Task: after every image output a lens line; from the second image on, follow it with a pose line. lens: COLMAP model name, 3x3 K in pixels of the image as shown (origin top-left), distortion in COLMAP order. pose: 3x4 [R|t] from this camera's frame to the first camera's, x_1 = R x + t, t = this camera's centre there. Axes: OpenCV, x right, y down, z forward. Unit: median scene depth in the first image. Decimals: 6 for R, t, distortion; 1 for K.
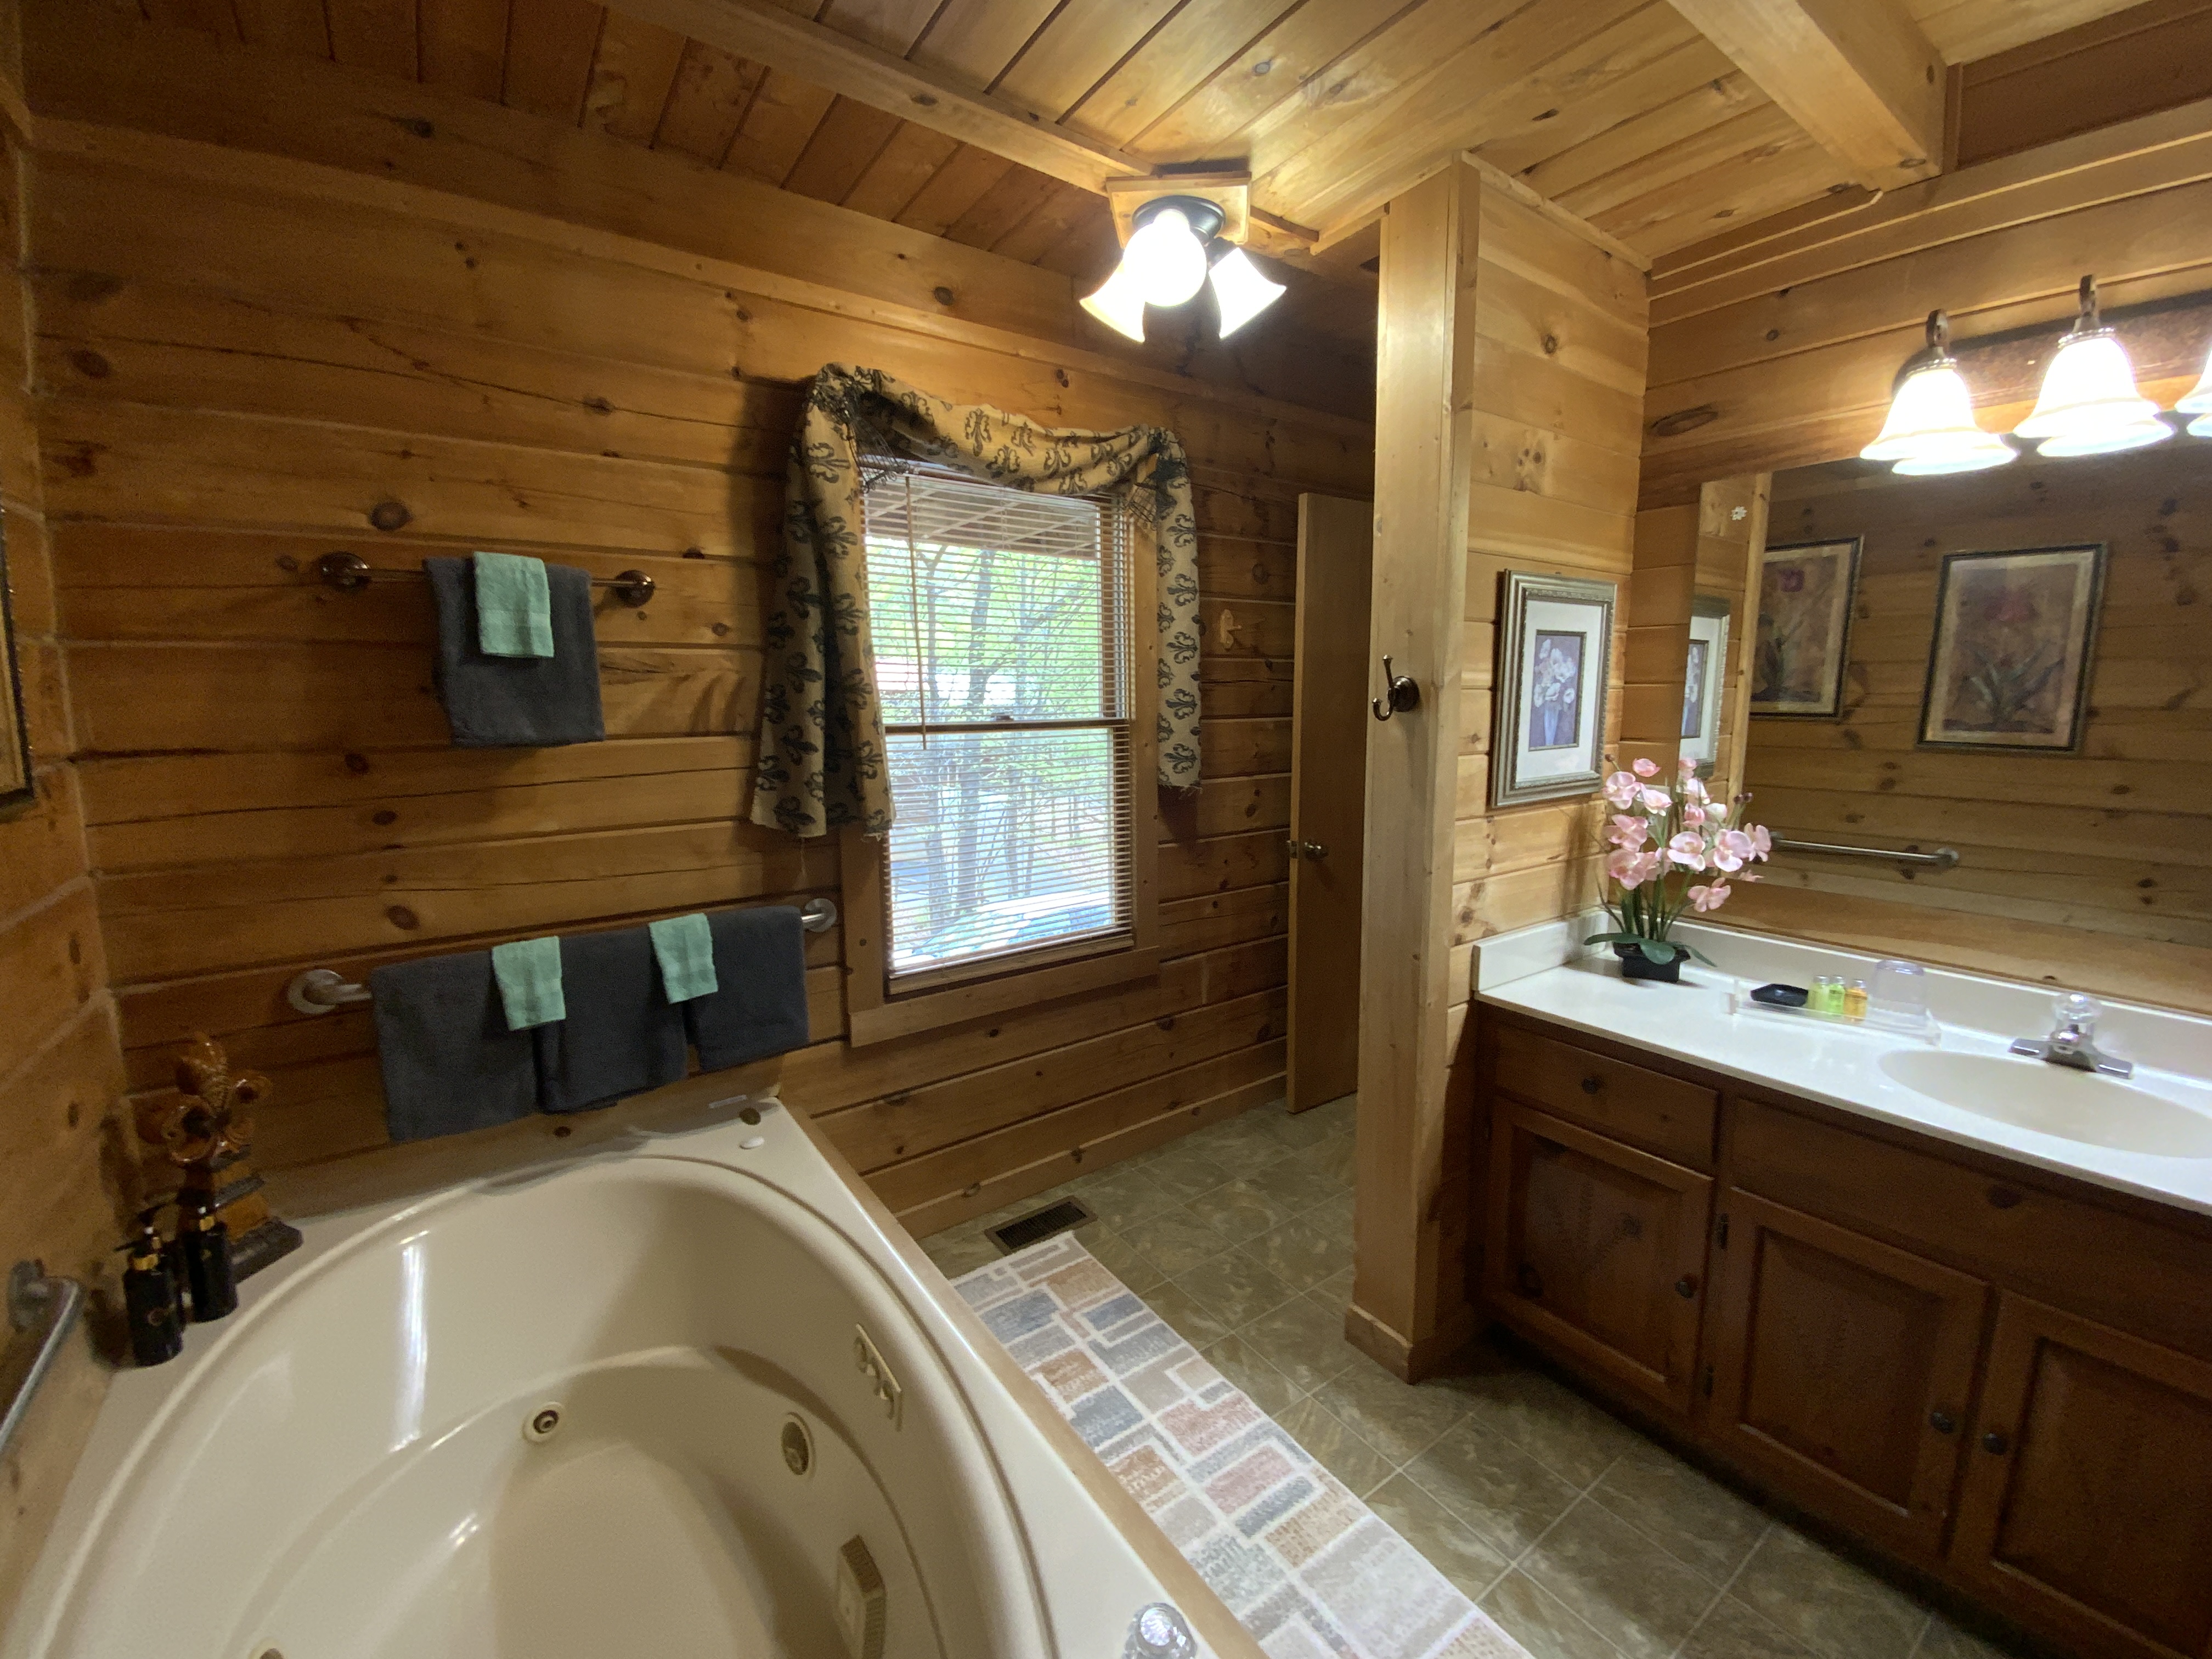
lens RADIAL K [[898.7, 0, 1106.0], [0, 898.7, 829.5], [0, 0, 1]] dist [0.017817, -0.016325]
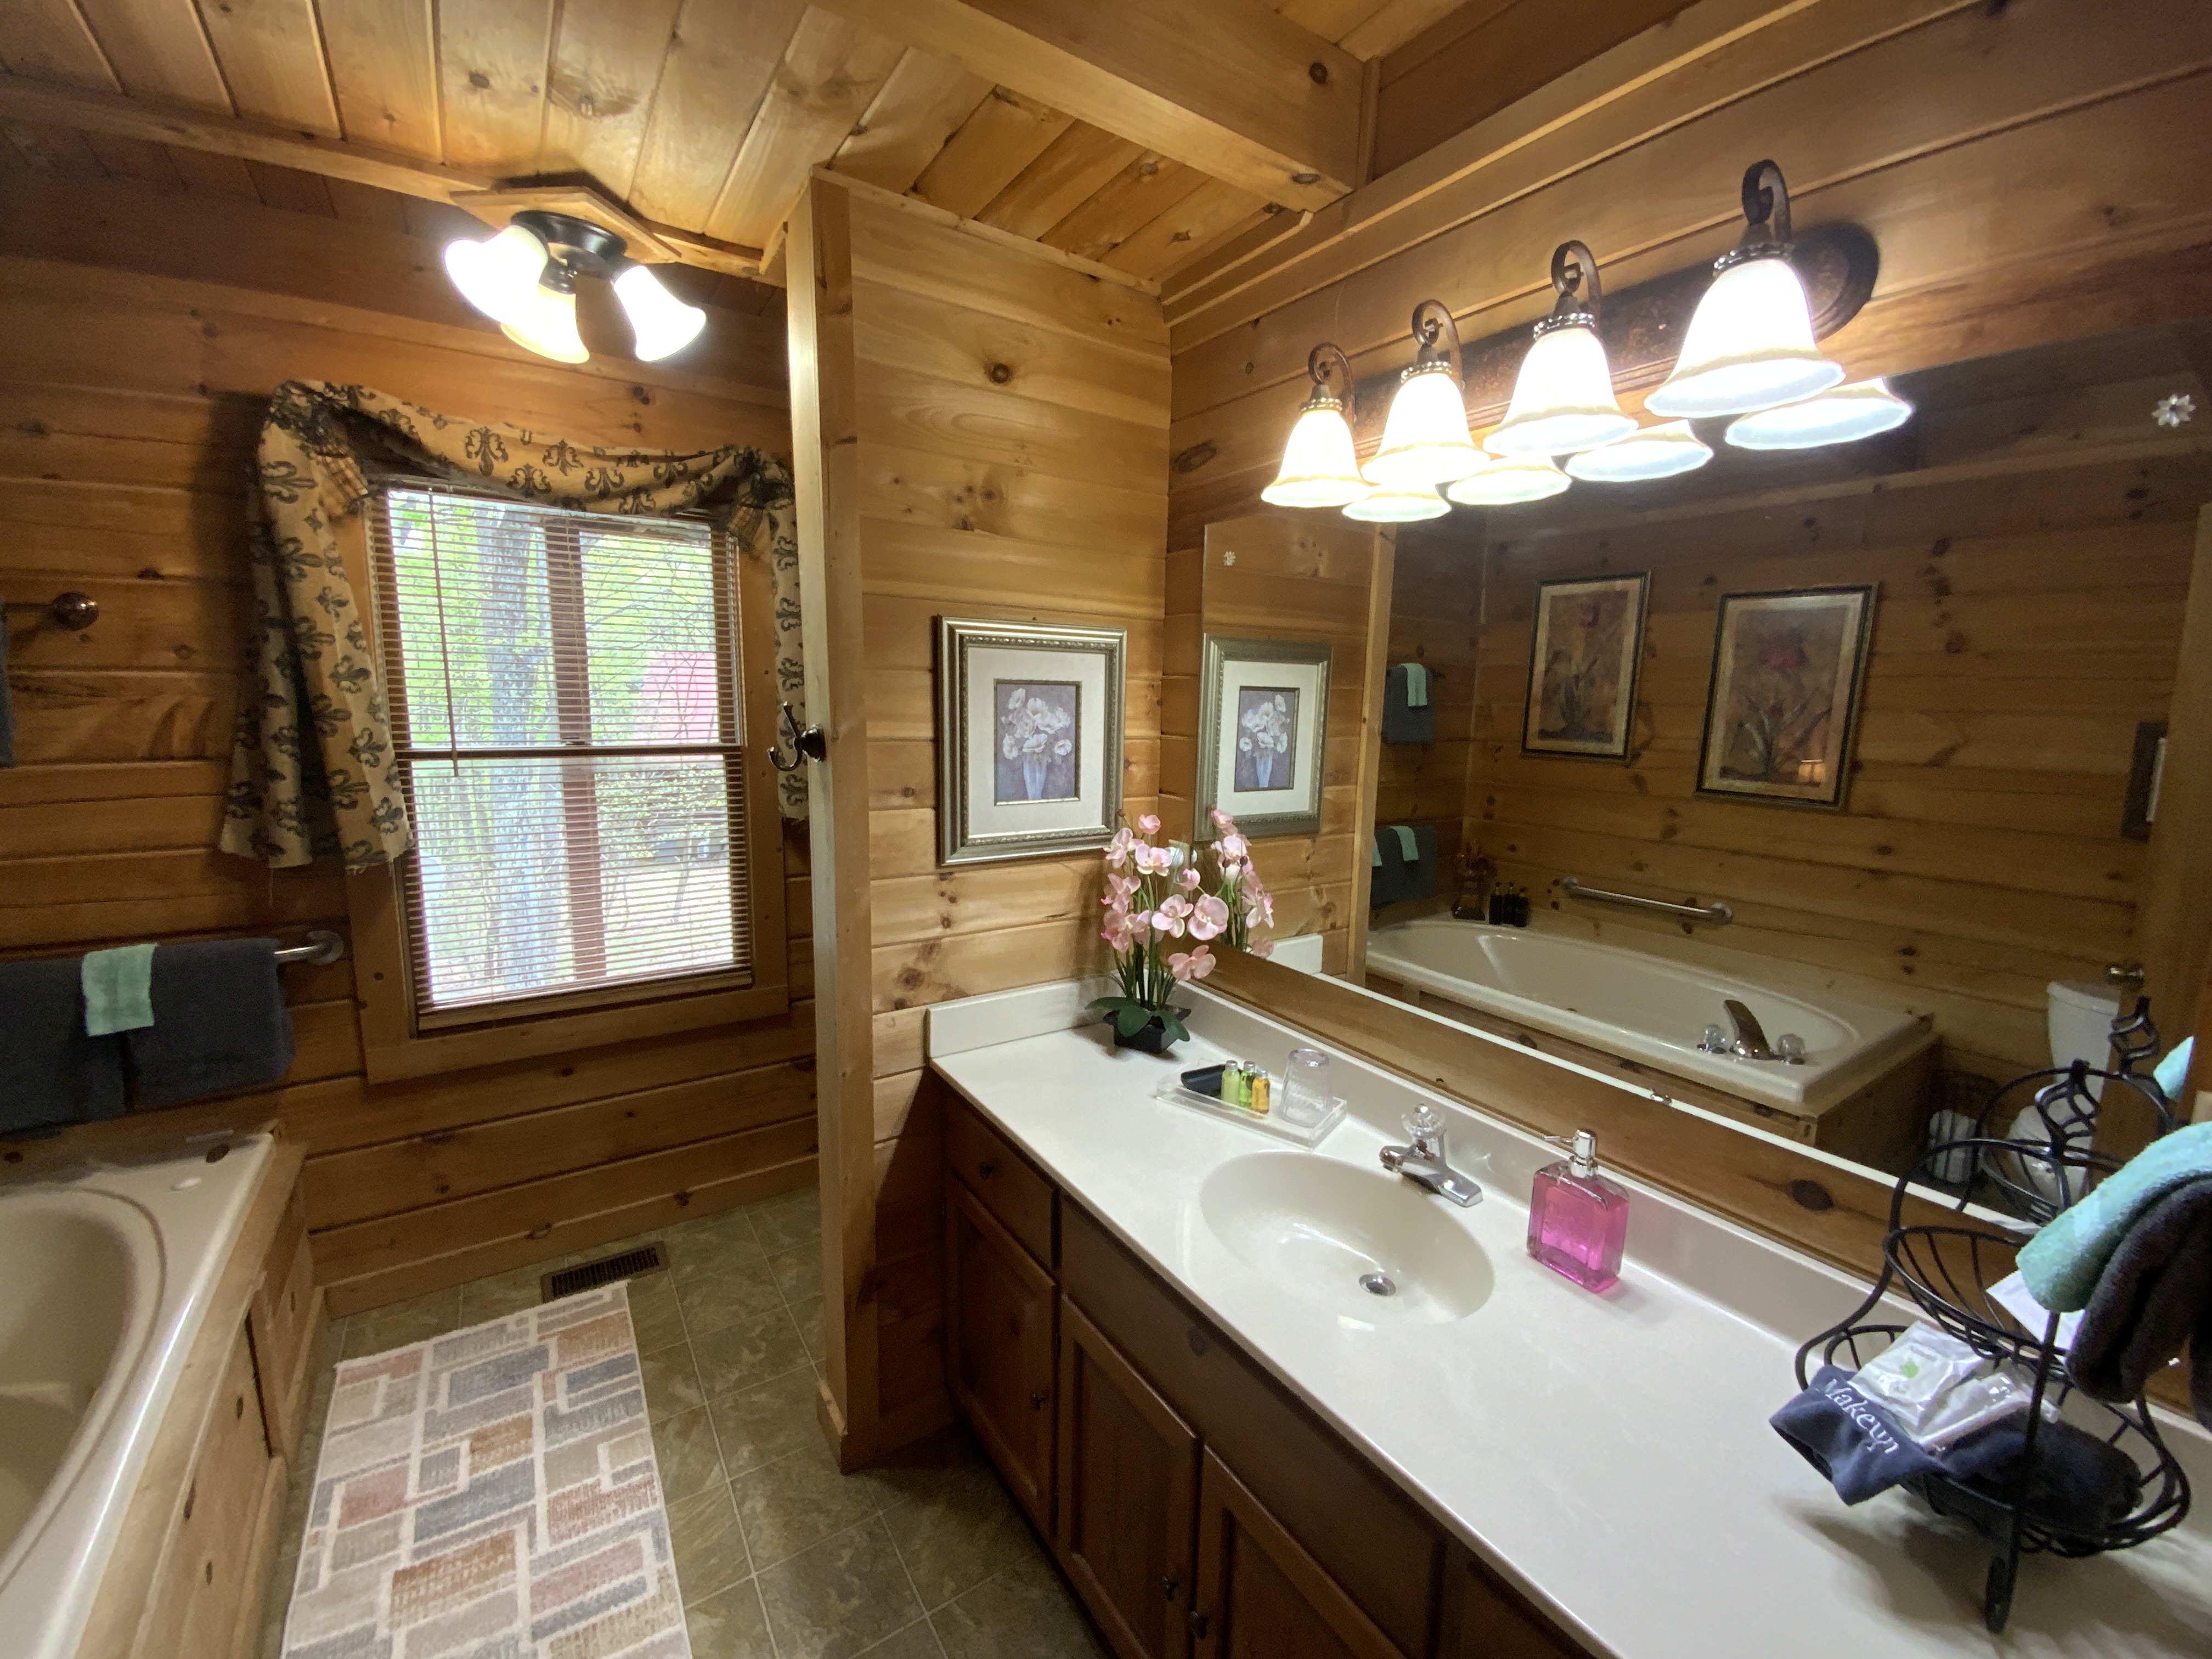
lens RADIAL K [[898.7, 0, 1106.0], [0, 898.7, 829.5], [0, 0, 1]] dist [0.017817, -0.016325]
pose [[0.999013, 0.033579, -0.029060, 0.579699], [-0.033653, 0.999431, -0.002068, -0.059961], [0.028974, 0.003044, 0.999576, 0.061529]]
